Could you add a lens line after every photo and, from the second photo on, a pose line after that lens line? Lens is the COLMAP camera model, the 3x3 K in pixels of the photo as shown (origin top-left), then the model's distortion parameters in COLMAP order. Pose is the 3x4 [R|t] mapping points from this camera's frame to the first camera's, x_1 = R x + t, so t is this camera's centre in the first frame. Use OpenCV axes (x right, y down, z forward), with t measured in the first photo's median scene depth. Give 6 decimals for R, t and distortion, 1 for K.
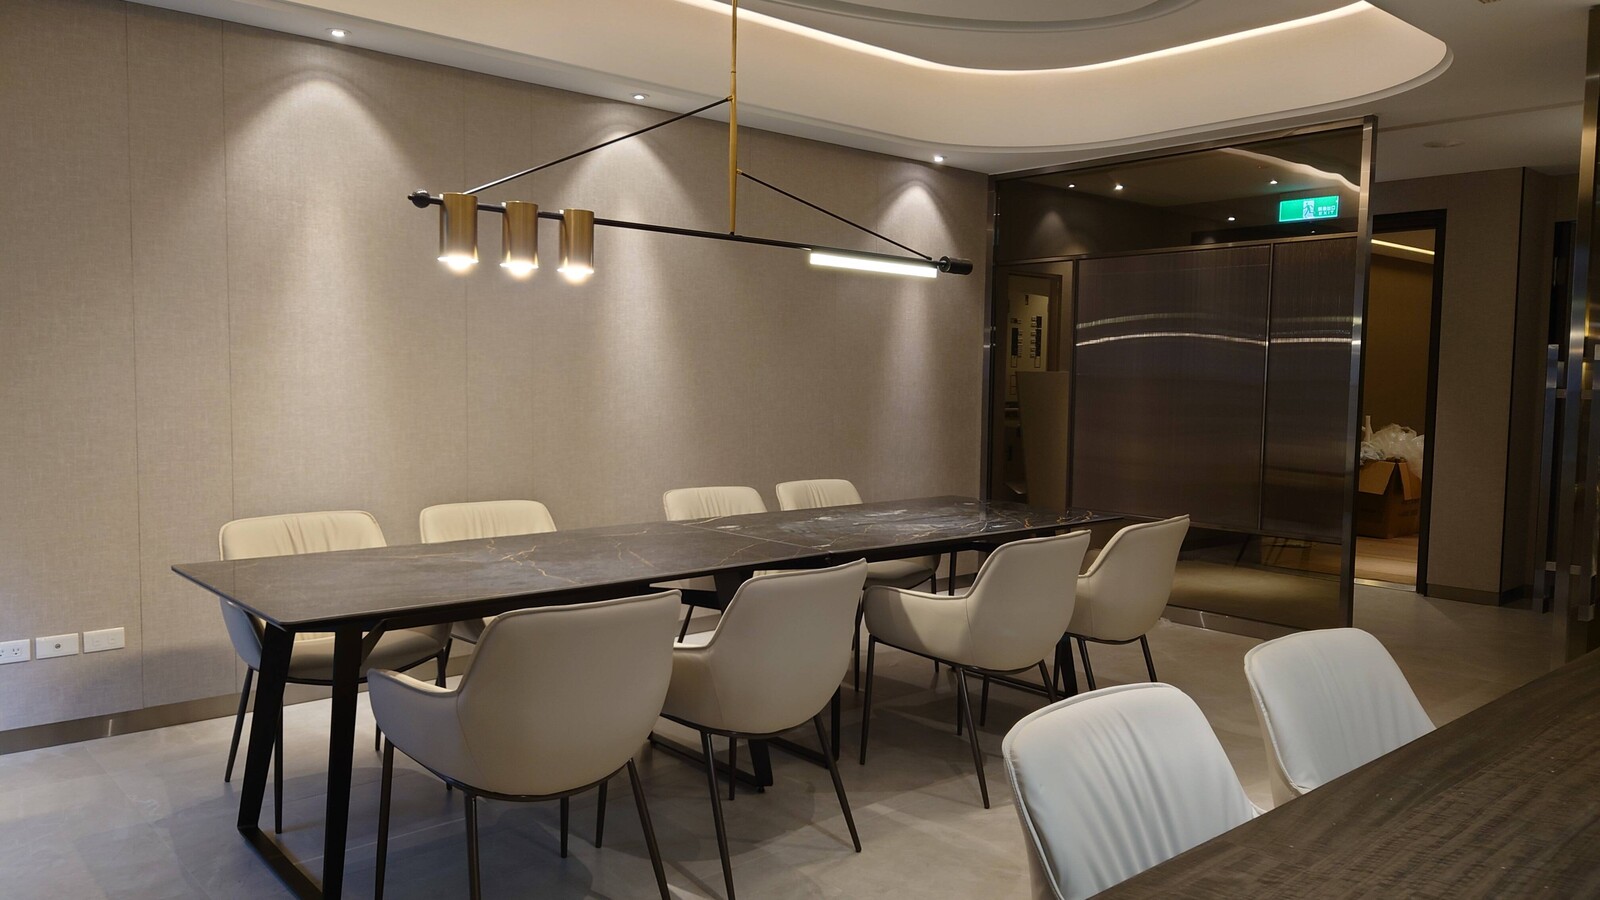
lens RADIAL K [[1152.0, 0, 800.8], [0, 1152.0, 448.6], [0, 0, 1]] dist [0.008648, -0.004687]
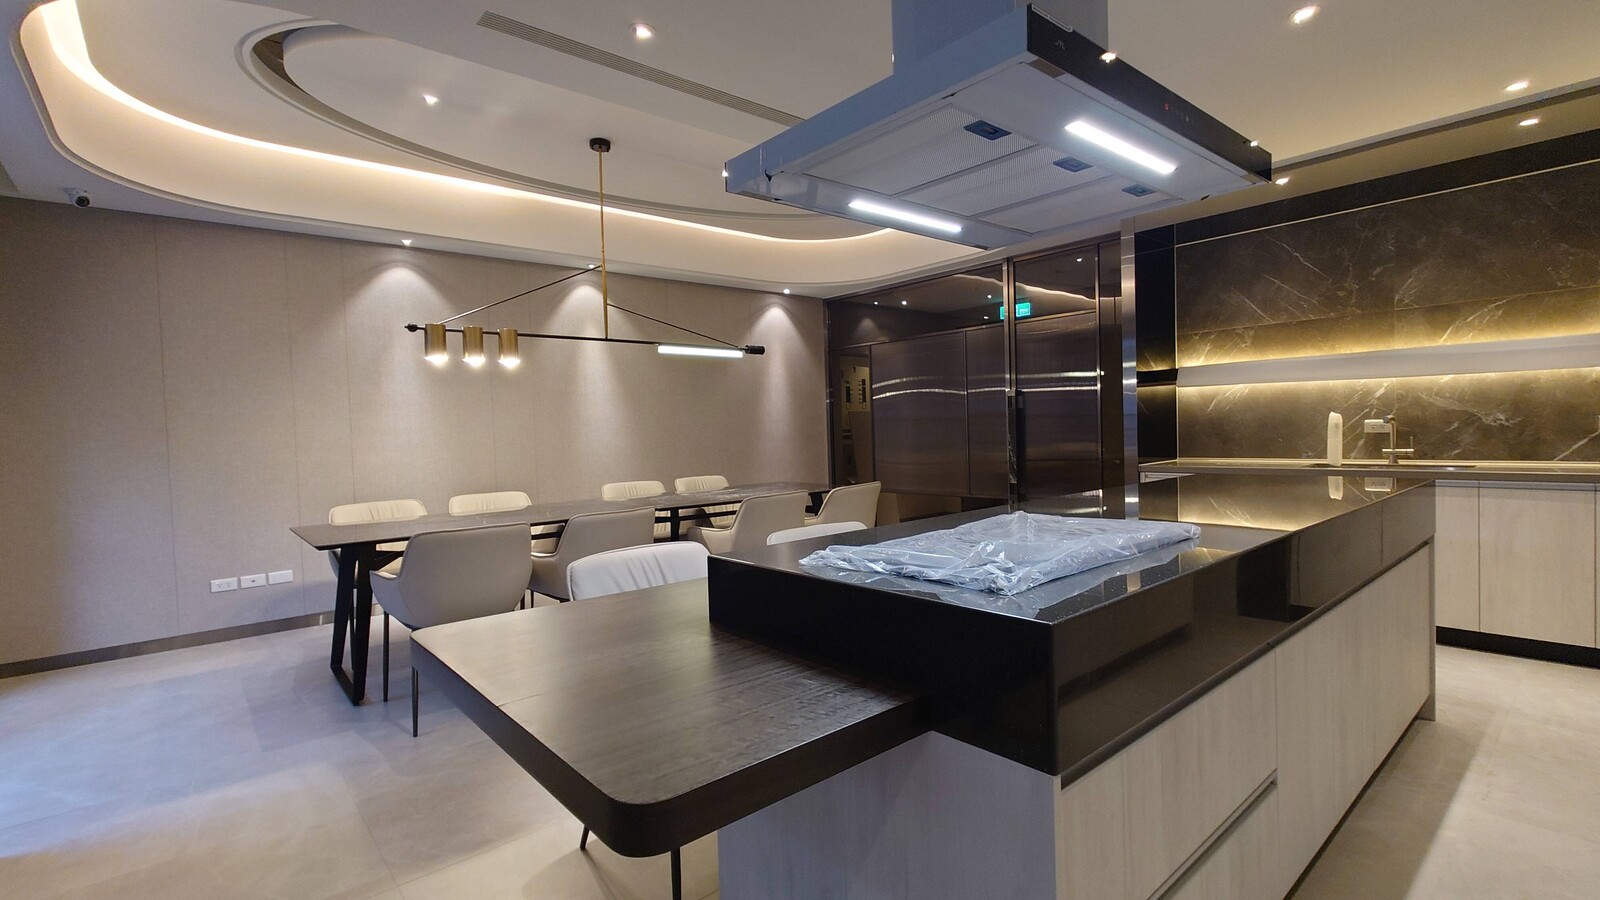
lens RADIAL K [[717.3, 0, 798.1], [0, 717.3, 447.4], [0, 0, 1]] dist [0.000786, 0.000343]
pose [[0.998639, -0.048733, -0.018594, 0.195198], [0.048013, 0.998148, -0.037365, 0.034113], [0.020381, 0.036422, 0.999129, -0.098229]]
